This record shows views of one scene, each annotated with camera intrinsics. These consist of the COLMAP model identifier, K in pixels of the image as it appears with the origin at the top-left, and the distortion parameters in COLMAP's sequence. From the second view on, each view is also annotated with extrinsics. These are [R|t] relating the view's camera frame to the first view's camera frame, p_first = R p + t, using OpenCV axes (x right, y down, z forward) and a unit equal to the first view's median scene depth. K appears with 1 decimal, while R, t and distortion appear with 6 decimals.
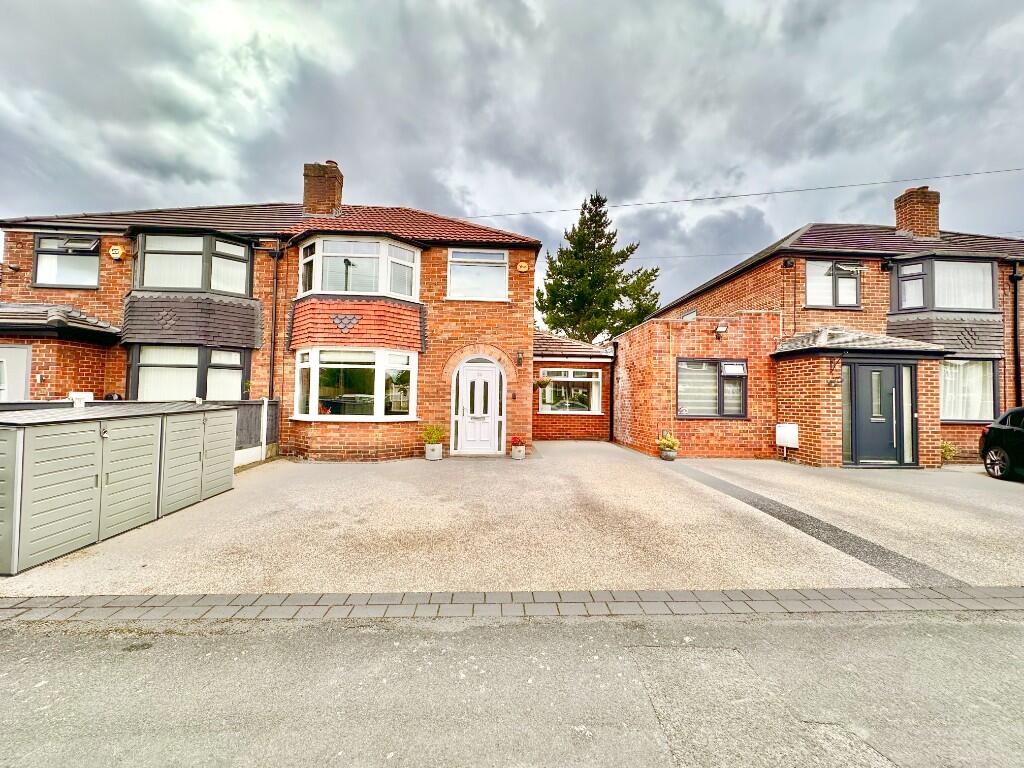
lens RADIAL K [[412.1, 0, 518.3], [0, 412.1, 383.4], [0, 0, 1]] dist [-0.000737, -0.000018]
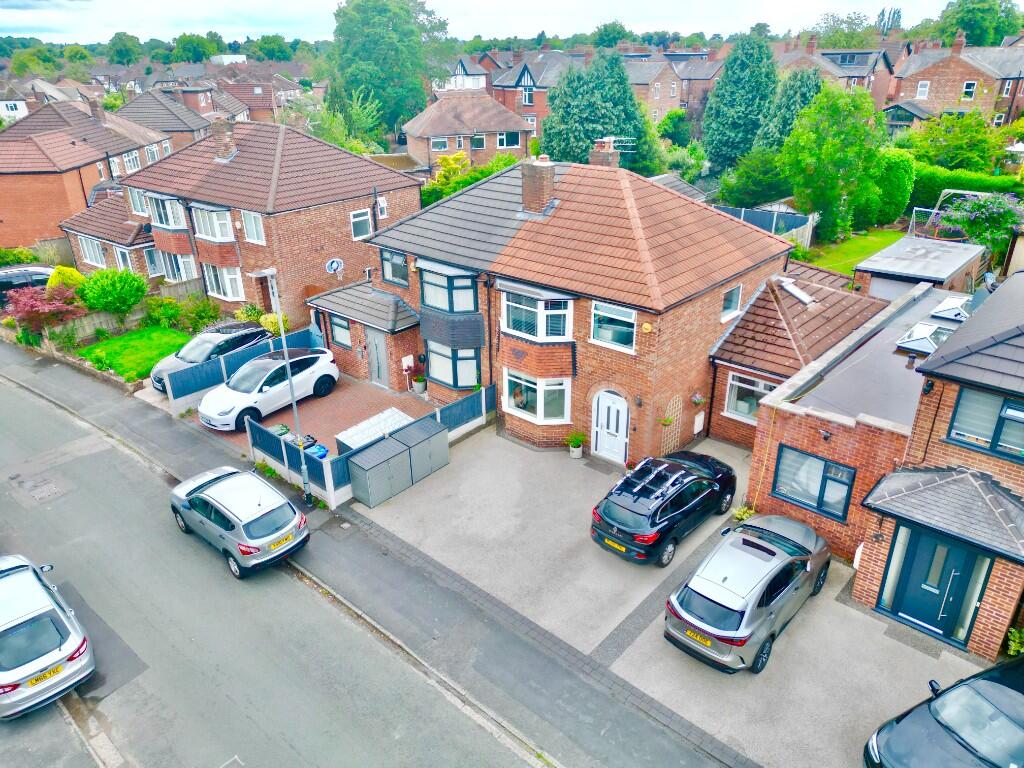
lens RADIAL K [[719.1, 0, 512.0], [0, 719.1, 384.0], [0, 0, 1]] dist [0.000705, -0.001914]
pose [[0.697289, 0.284775, -0.657792, 1.116475], [0.041419, 0.900151, 0.433604, -1.042920], [0.715592, -0.329593, 0.615871, -0.510441]]
